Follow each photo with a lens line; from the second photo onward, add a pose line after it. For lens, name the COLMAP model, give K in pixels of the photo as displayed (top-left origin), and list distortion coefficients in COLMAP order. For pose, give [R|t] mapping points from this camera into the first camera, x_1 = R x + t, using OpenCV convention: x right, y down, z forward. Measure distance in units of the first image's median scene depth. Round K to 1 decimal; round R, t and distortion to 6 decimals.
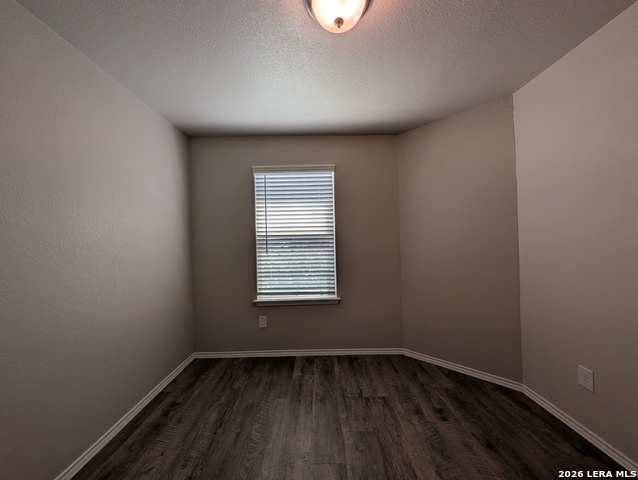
lens RADIAL K [[242.2, 0, 318.2], [0, 242.2, 240.5], [0, 0, 1]] dist [0.001977, -0.000323]
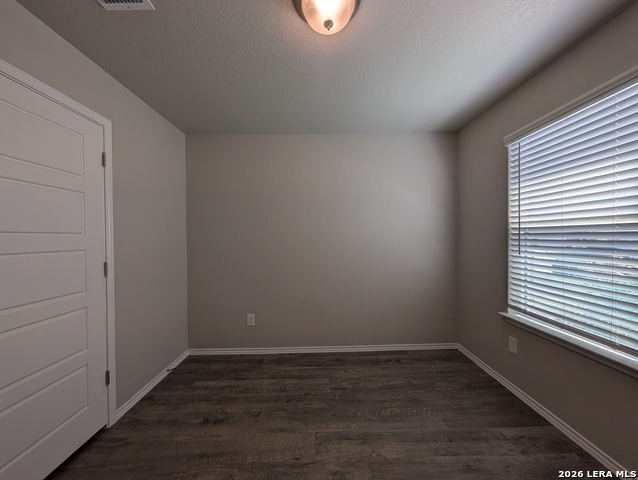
lens RADIAL K [[242.2, 0, 319.6], [0, 242.2, 240.7], [0, 0, 1]] dist [0.001977, -0.000323]
pose [[0.019559, 0.042826, -0.998891, 0.579644], [0.010374, 0.999020, 0.043034, -0.025074], [0.999755, -0.011204, 0.019096, 0.481471]]
